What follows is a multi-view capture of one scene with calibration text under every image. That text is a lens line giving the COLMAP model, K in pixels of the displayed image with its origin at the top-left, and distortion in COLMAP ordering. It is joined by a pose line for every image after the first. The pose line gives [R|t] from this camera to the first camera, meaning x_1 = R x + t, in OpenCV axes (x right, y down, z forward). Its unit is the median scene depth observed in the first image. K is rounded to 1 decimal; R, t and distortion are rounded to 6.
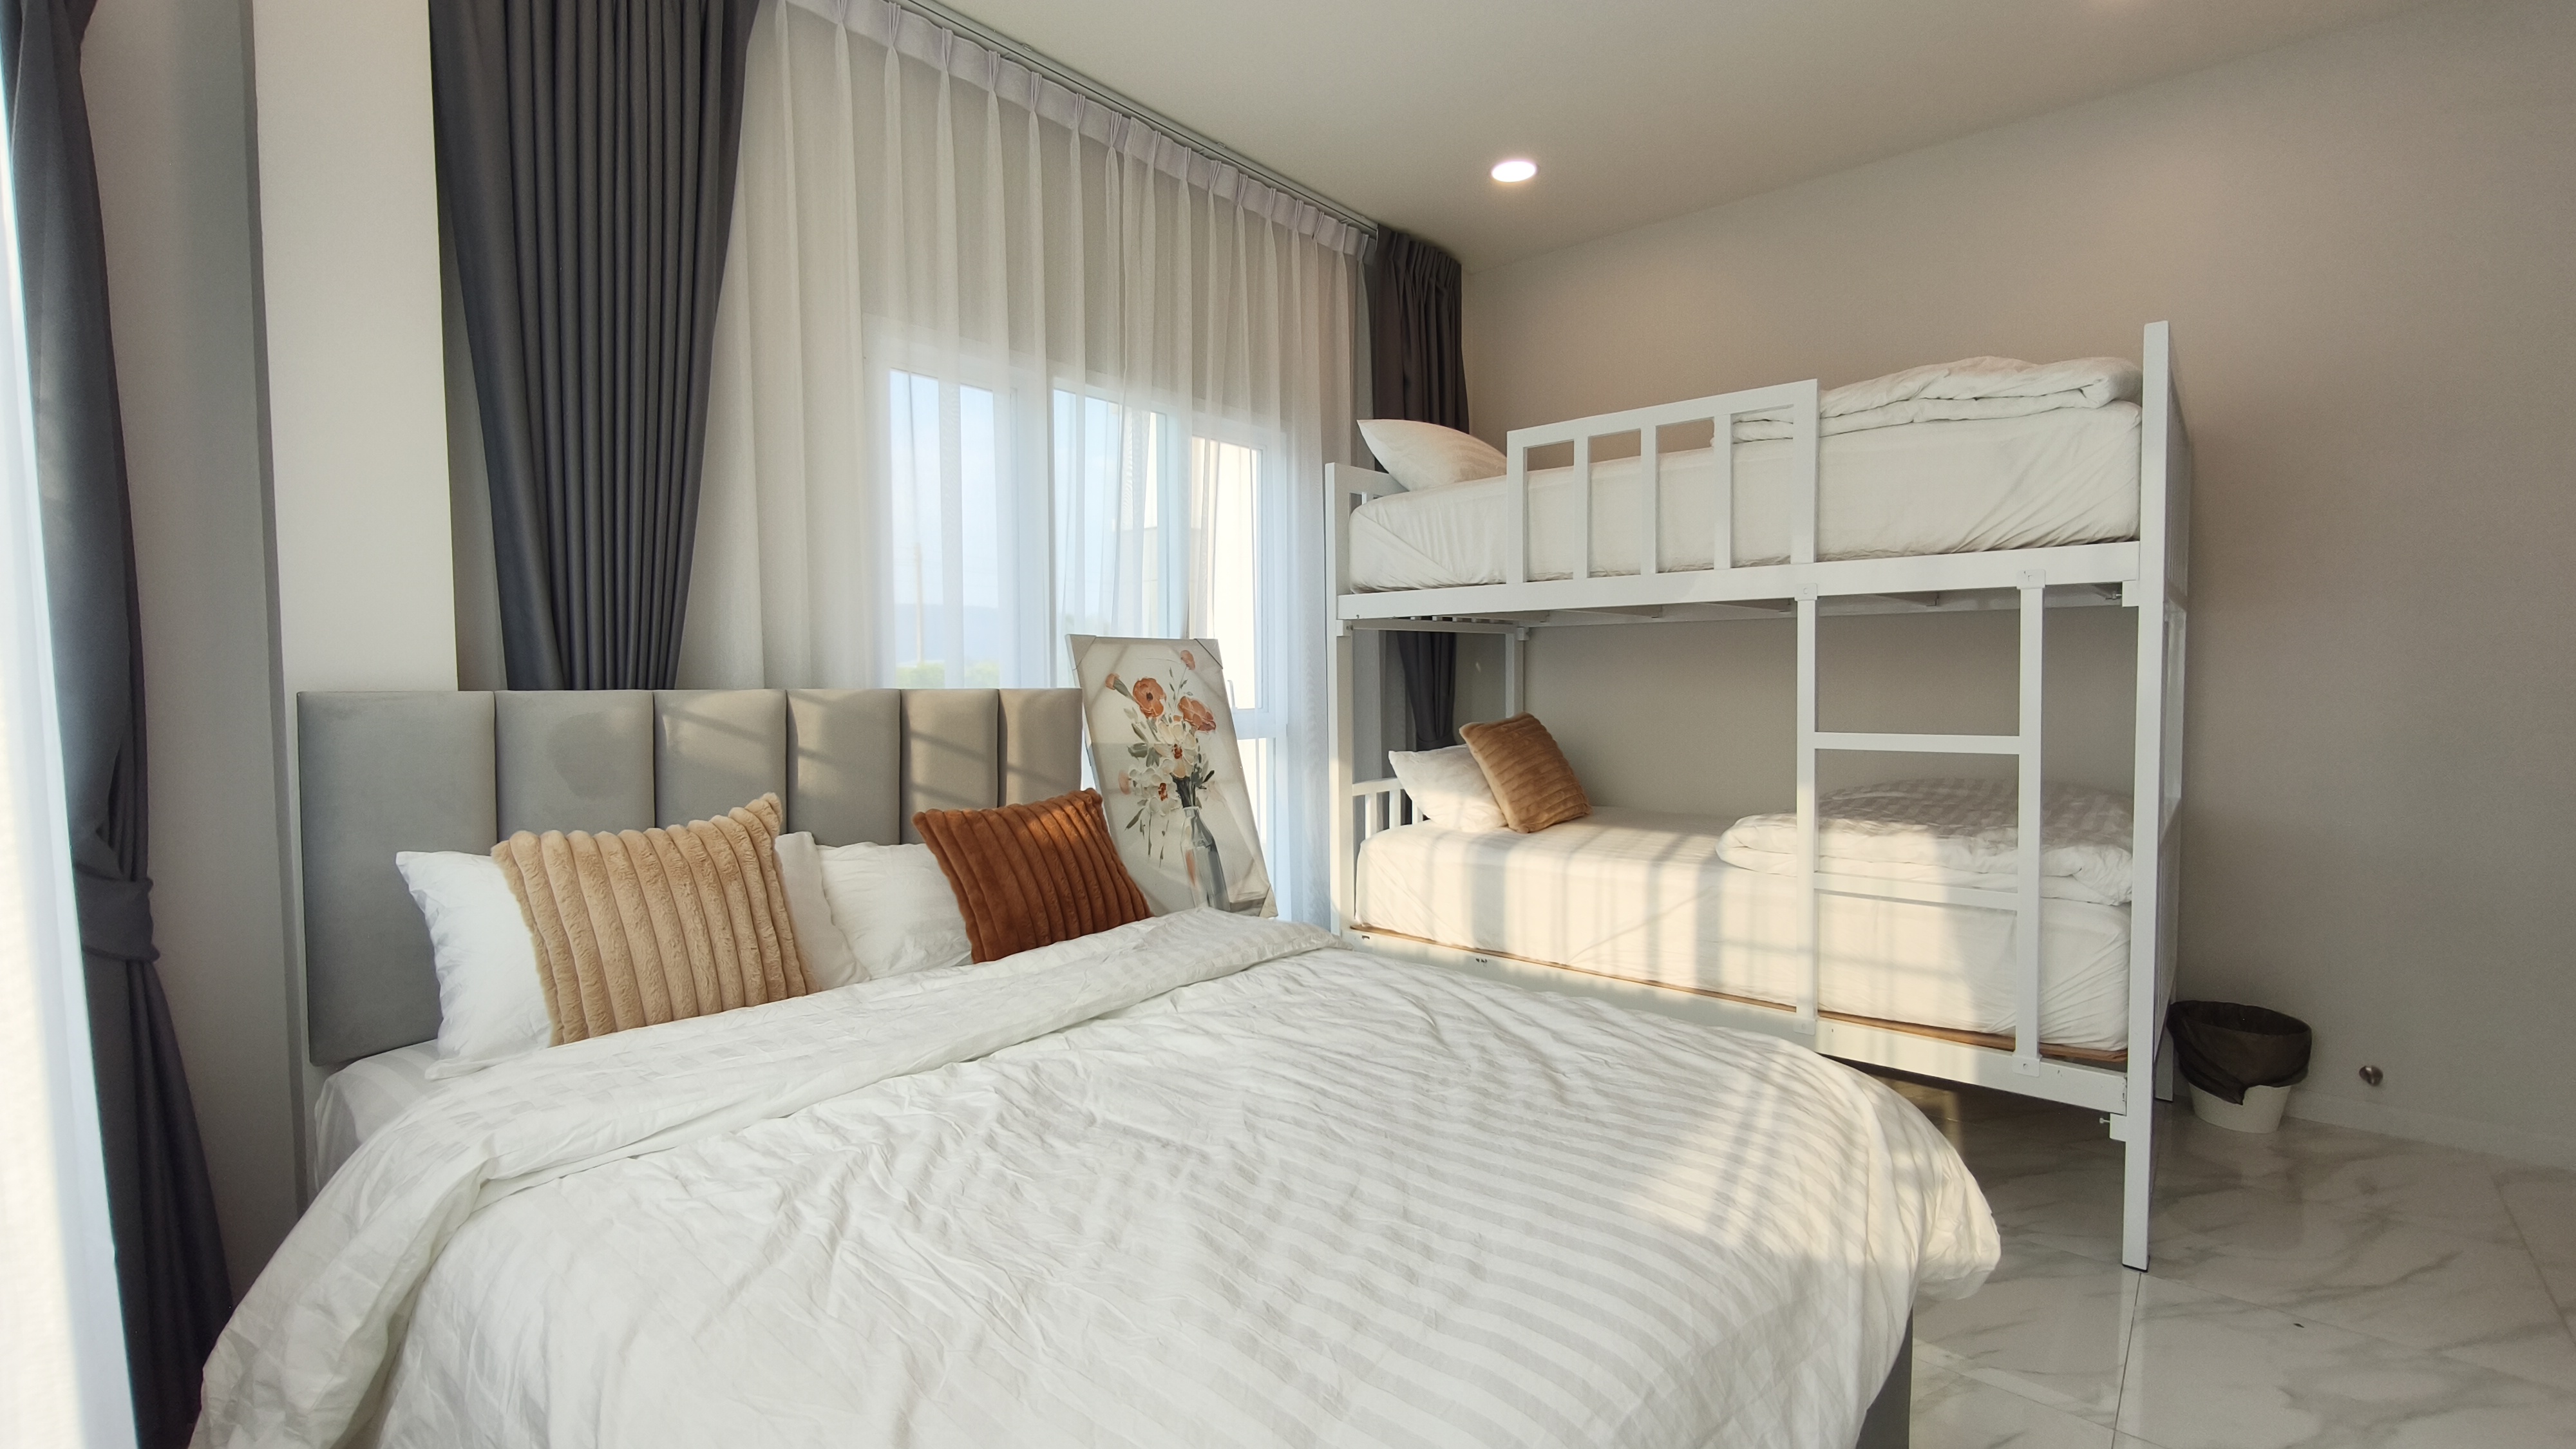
lens RADIAL K [[1101.0, 0, 1287.0], [0, 1101.0, 715.4], [0, 0, 1]] dist [-0.006138, 0.003018]
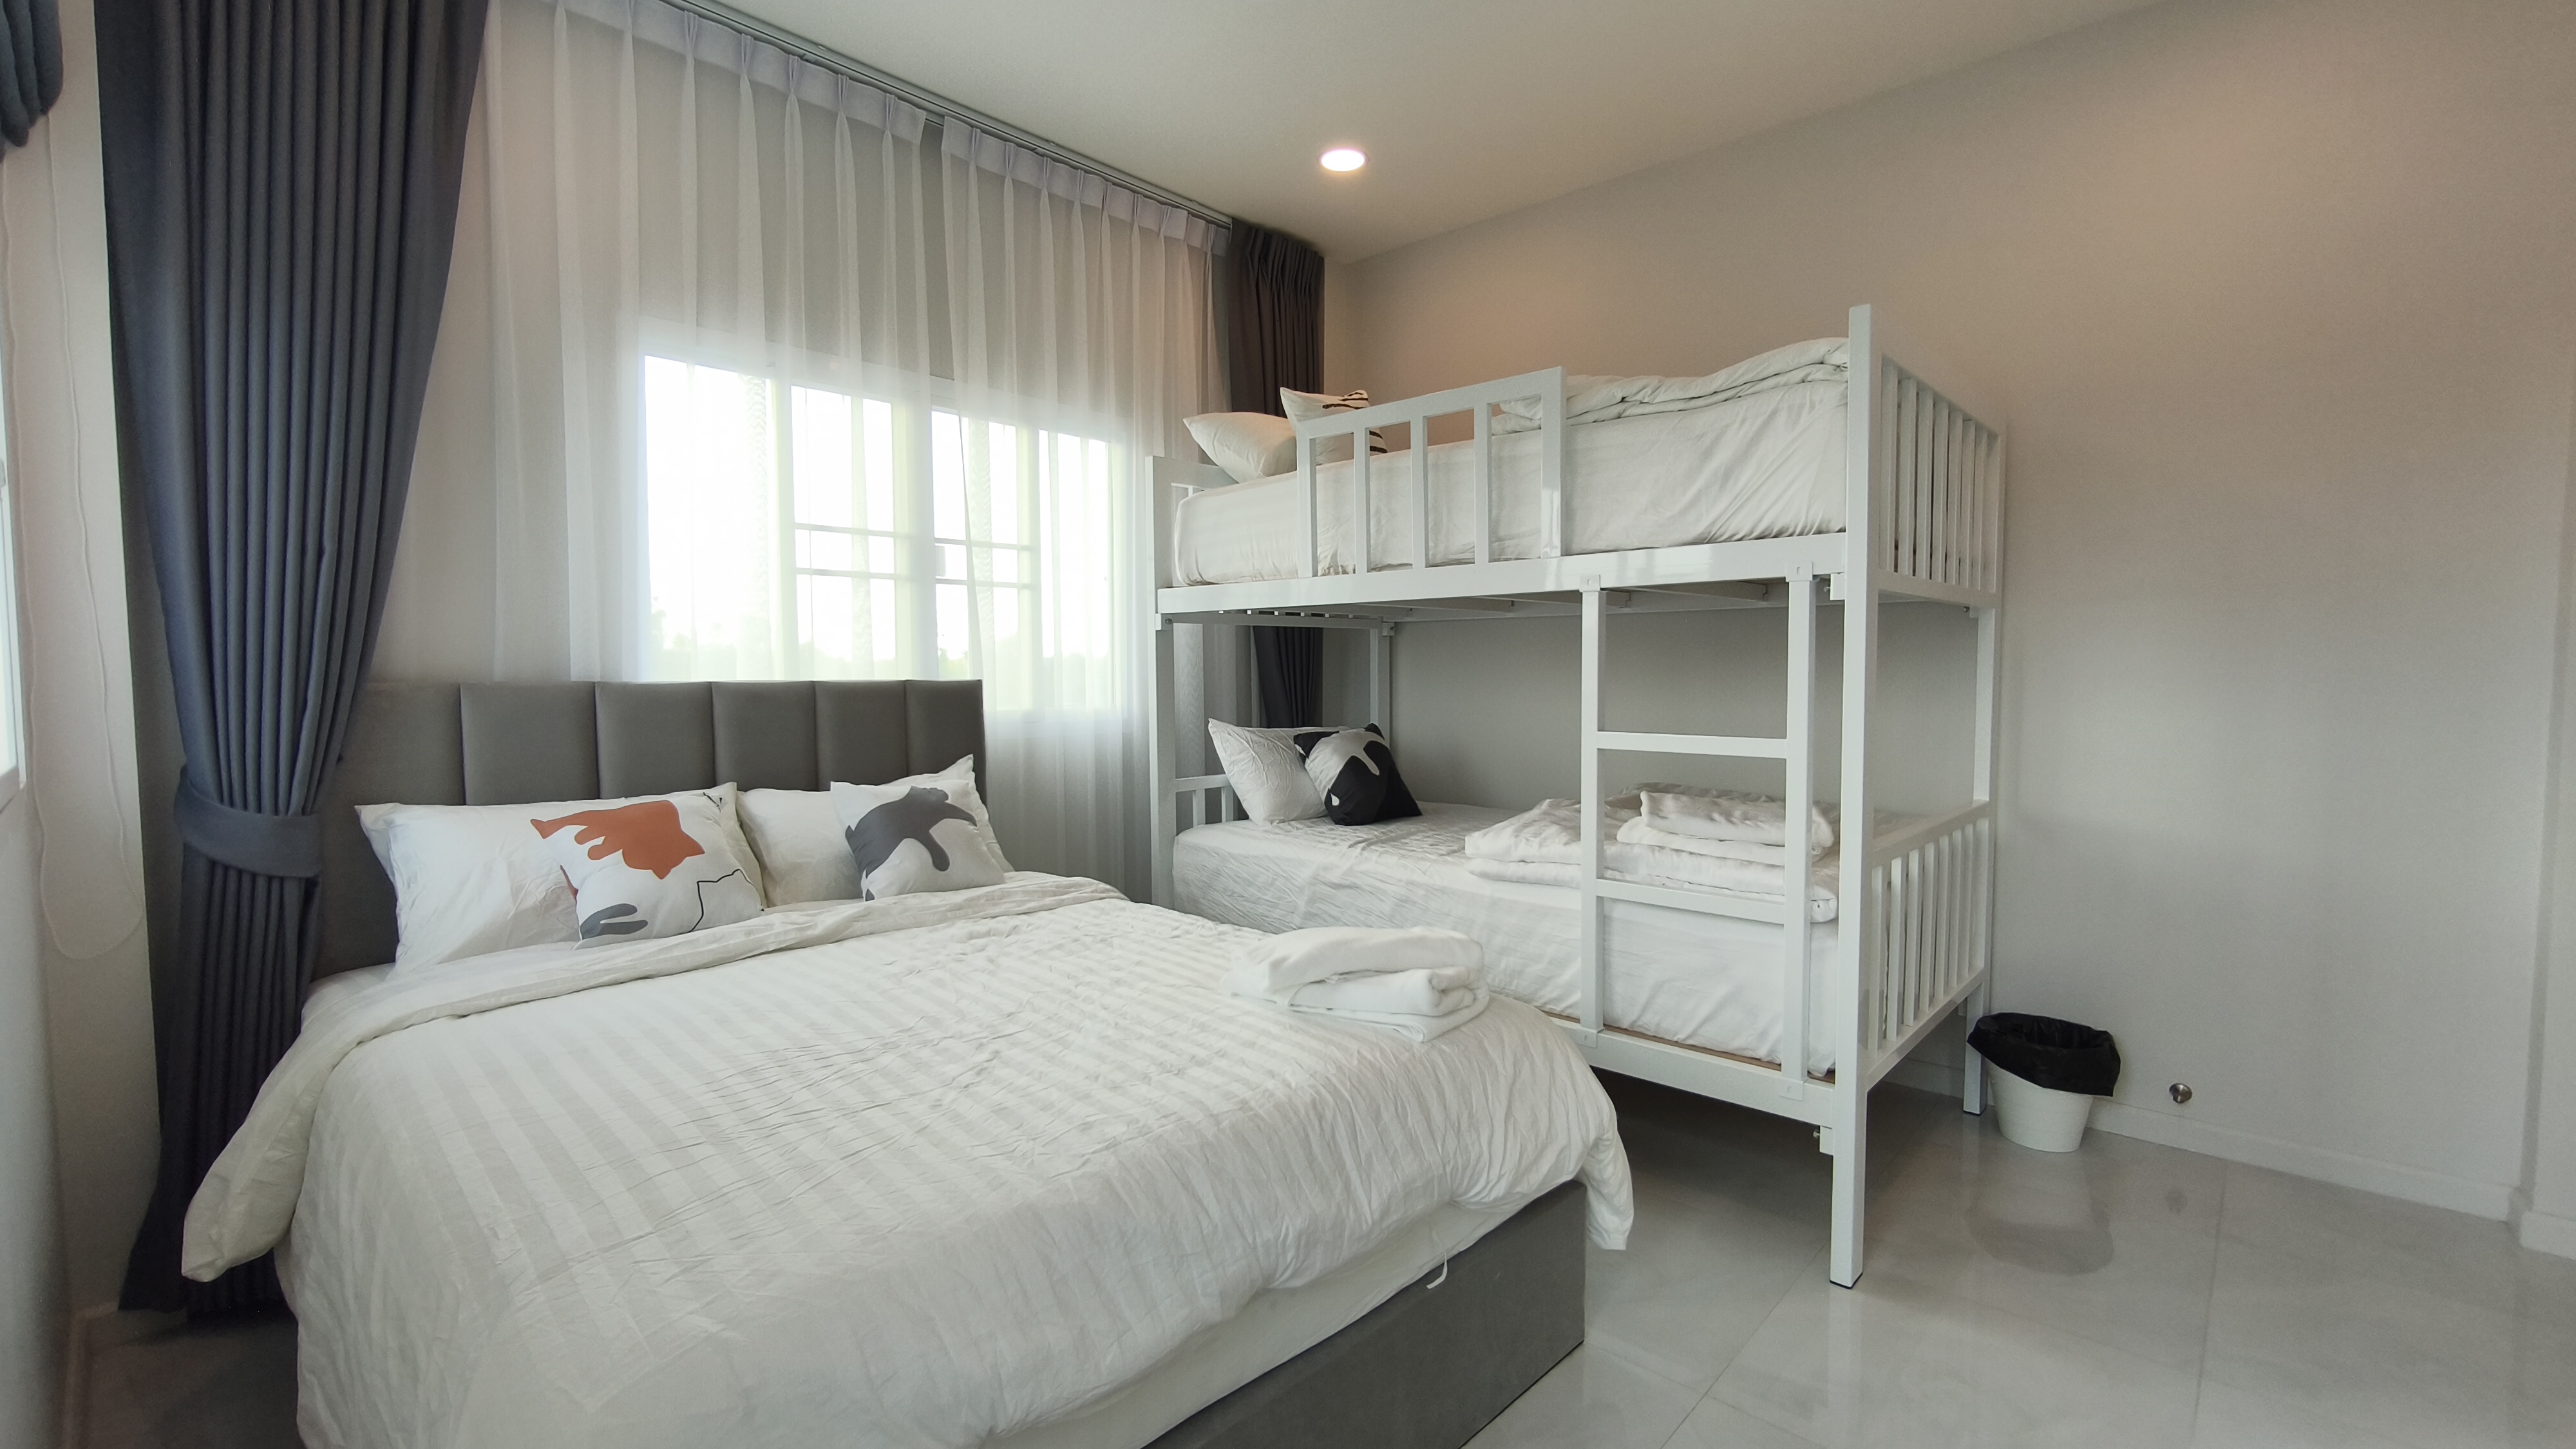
lens RADIAL K [[1101.0, 0, 1279.0], [0, 1101.0, 723.6], [0, 0, 1]] dist [-0.006138, 0.003018]
pose [[0.997728, 0.007389, -0.066967, 0.226098], [-0.006560, 0.999899, 0.012594, -0.000512], [0.067054, -0.012126, 0.997676, 0.004880]]
